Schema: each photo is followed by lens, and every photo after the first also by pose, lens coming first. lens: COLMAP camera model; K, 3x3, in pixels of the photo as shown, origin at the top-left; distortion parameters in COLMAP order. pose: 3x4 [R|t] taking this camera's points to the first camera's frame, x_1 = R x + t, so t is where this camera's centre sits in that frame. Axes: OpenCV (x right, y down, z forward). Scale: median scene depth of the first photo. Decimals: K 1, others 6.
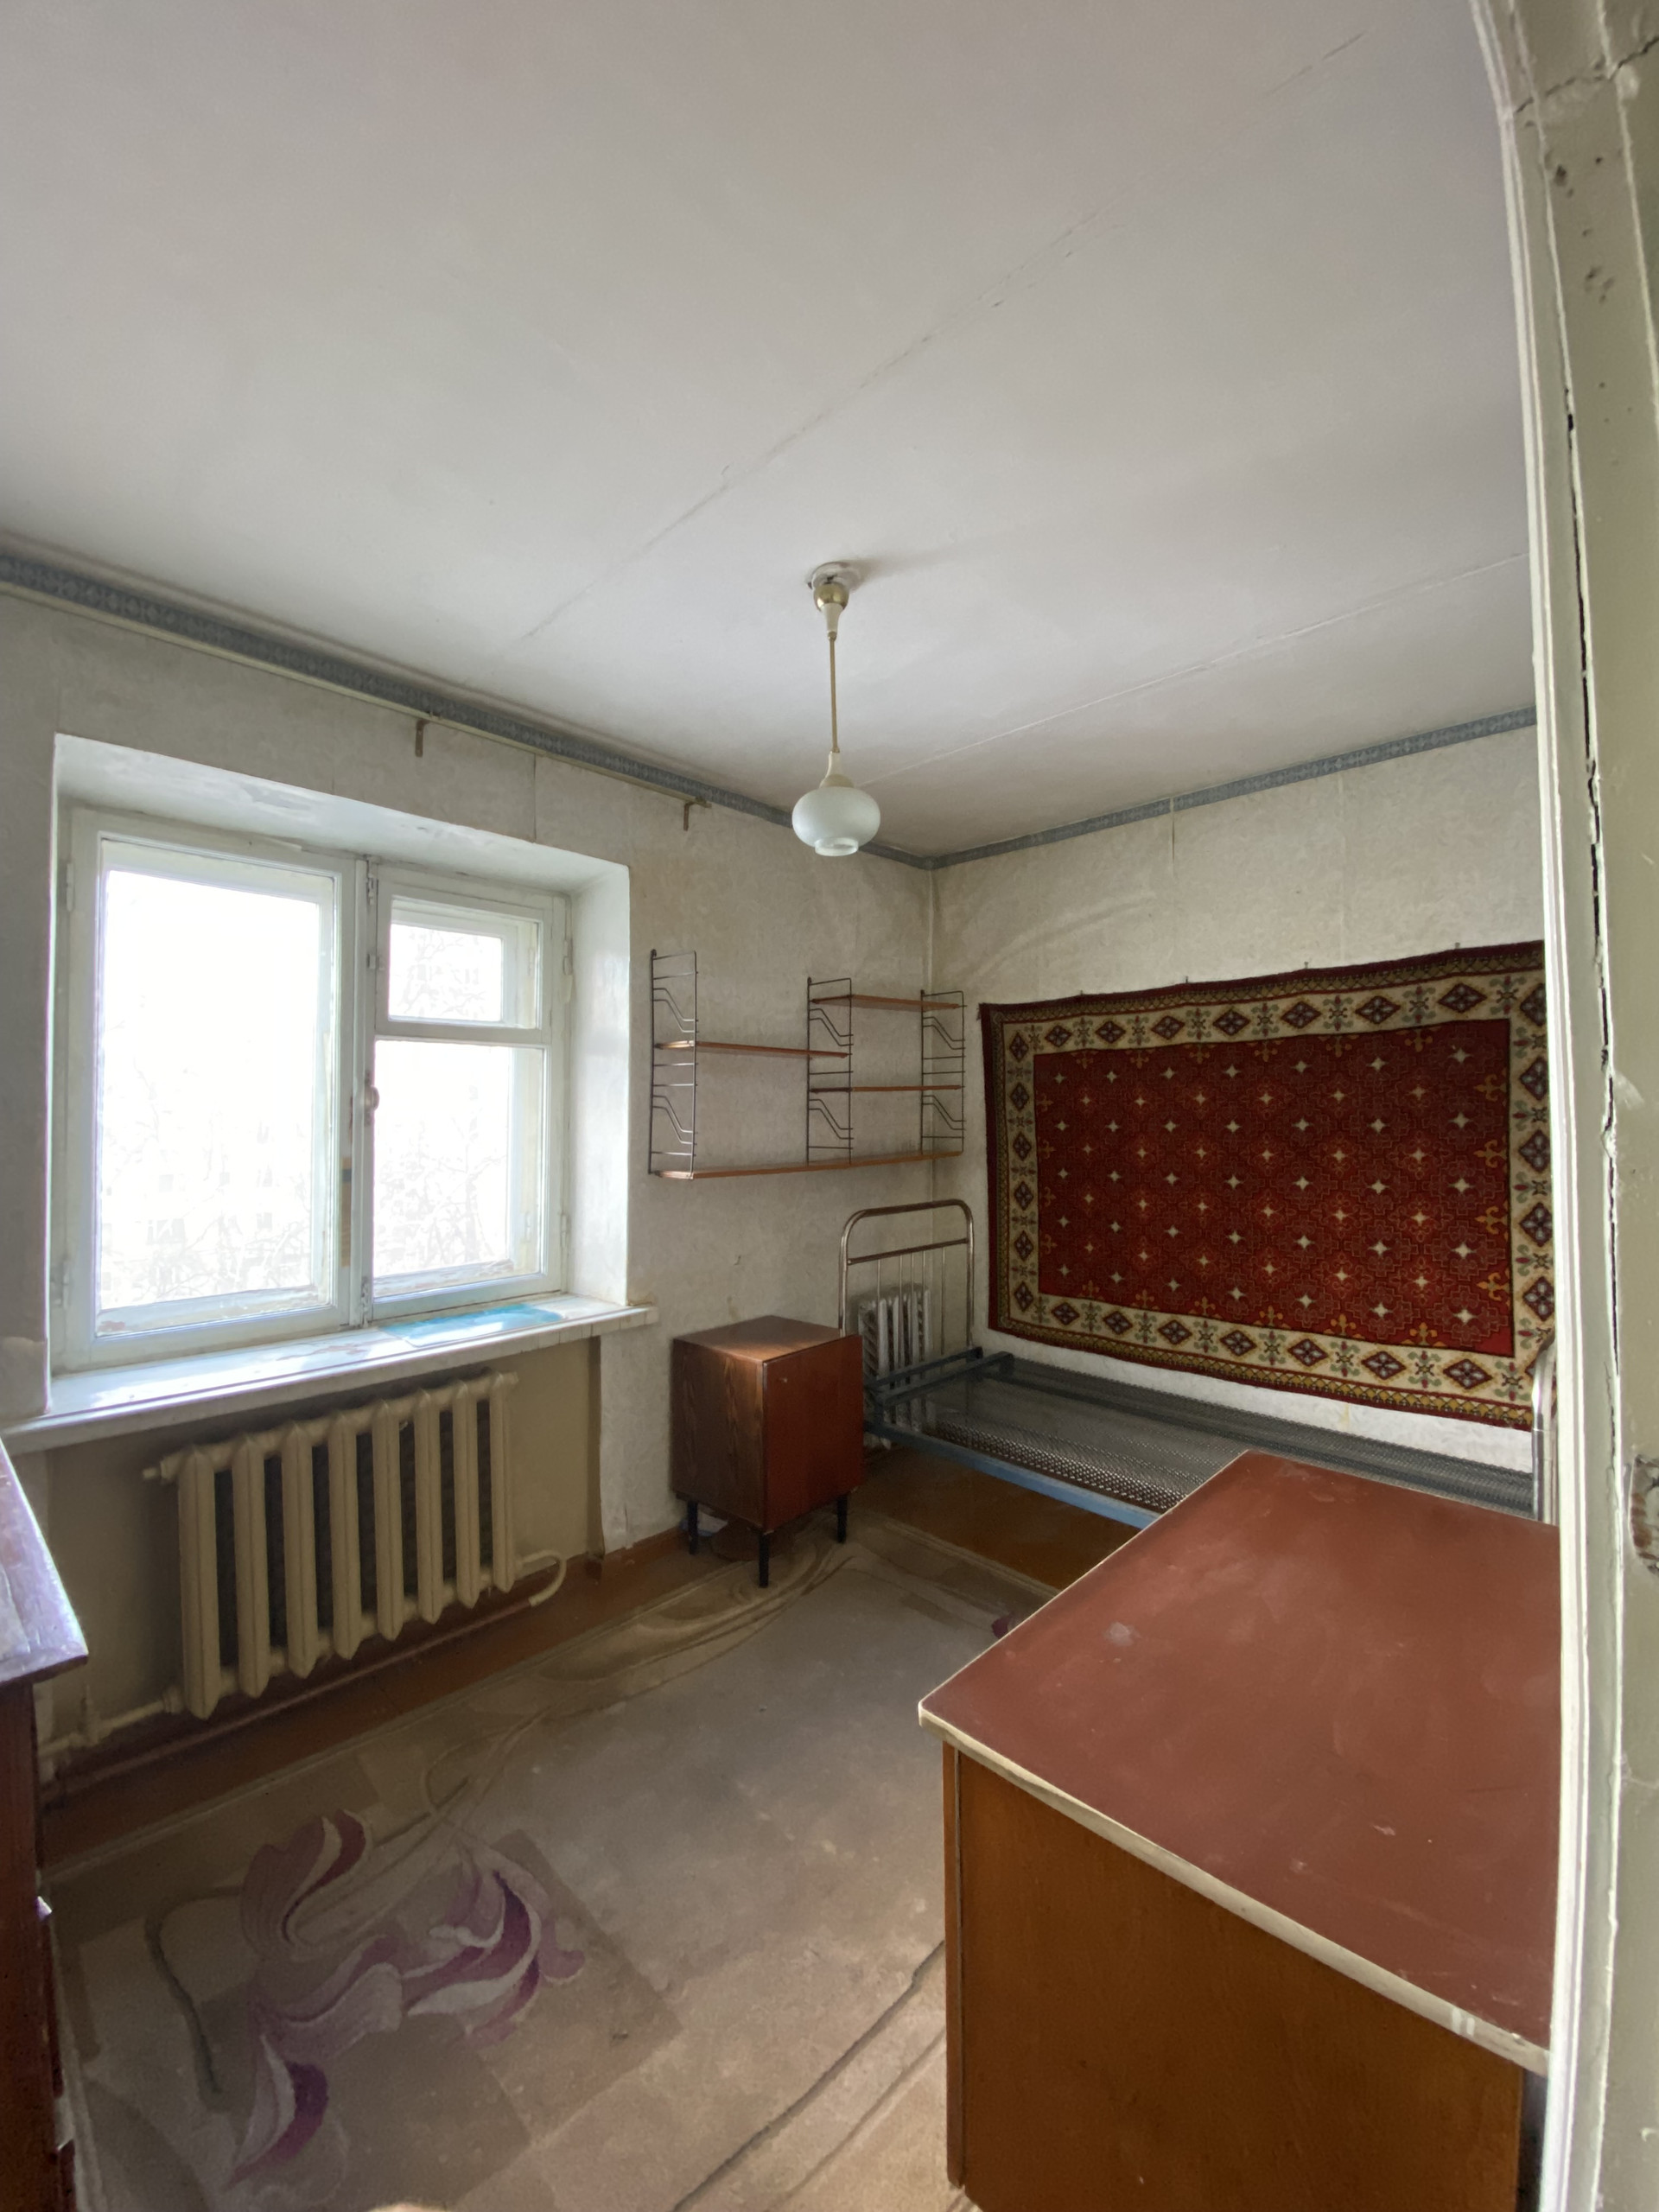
lens RADIAL K [[879.2, 0, 826.7], [0, 879.2, 1105.1], [0, 0, 1]] dist [-0.013020, -0.004636]
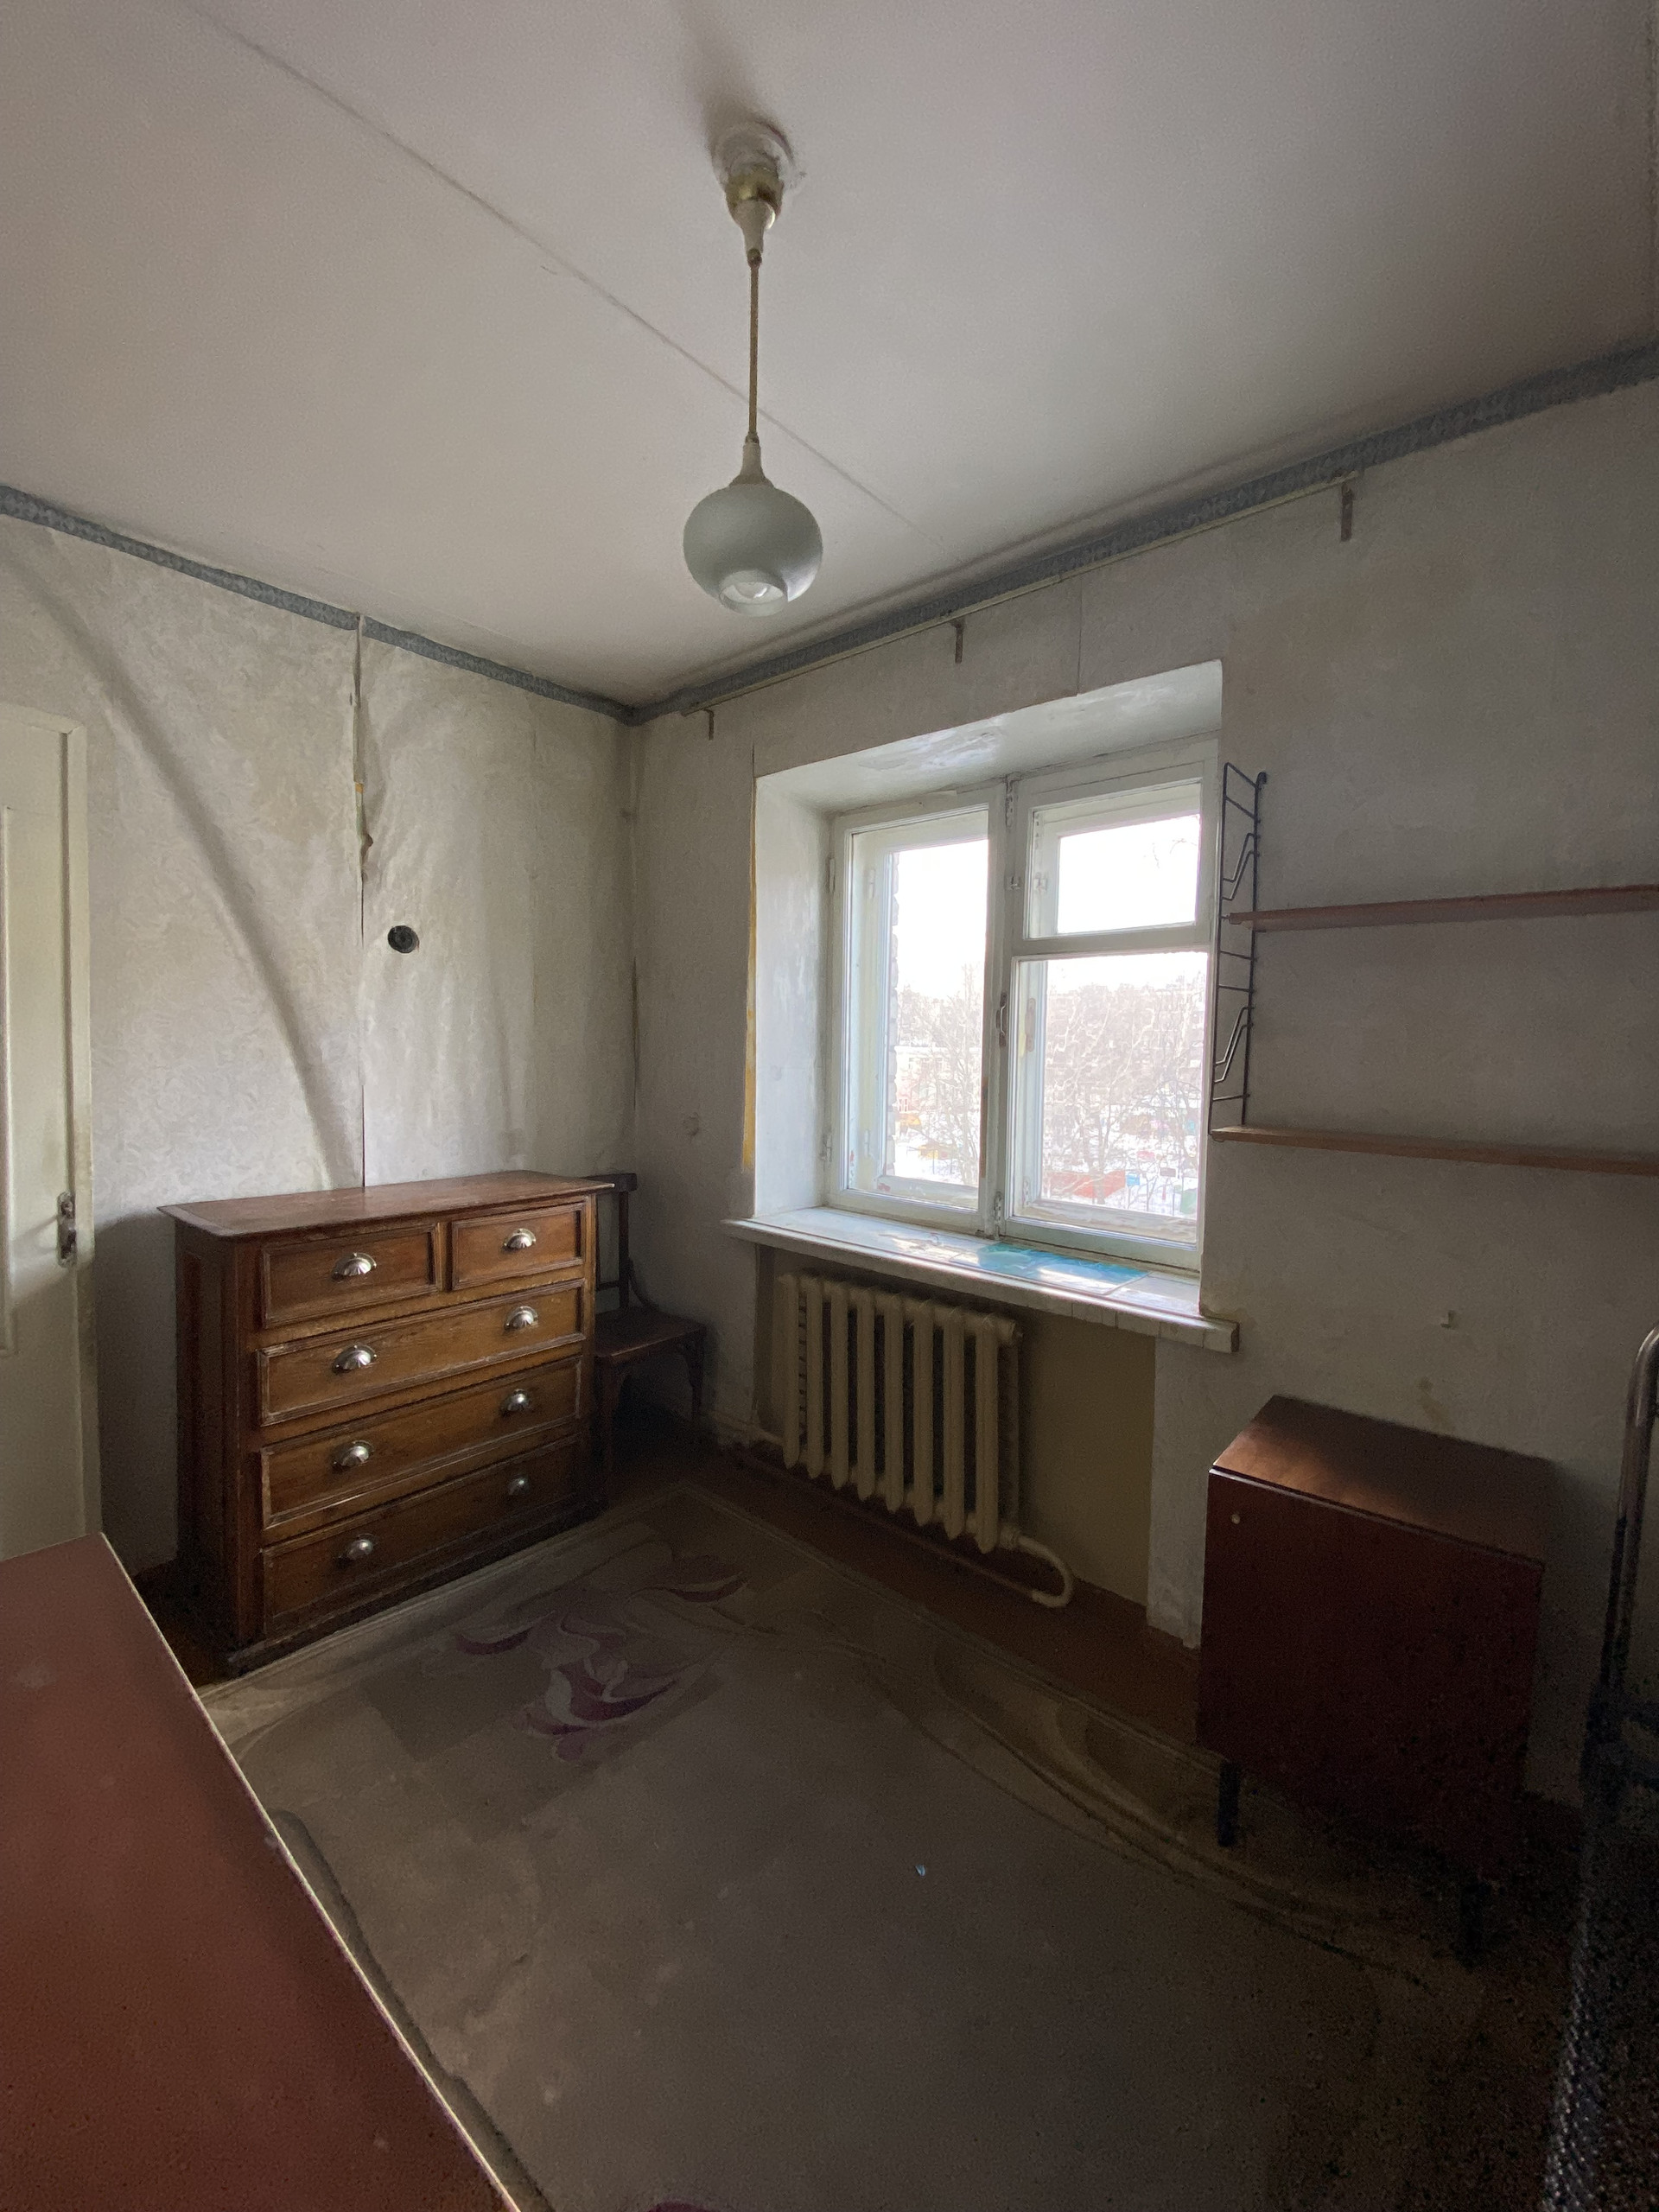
lens RADIAL K [[879.2, 0, 826.6], [0, 879.2, 1099.0], [0, 0, 1]] dist [-0.013020, -0.004636]
pose [[0.051048, 0.071181, -0.996156, 0.523568], [0.001480, 0.997450, 0.071349, 0.011628], [0.998695, -0.005116, 0.050812, 0.802824]]
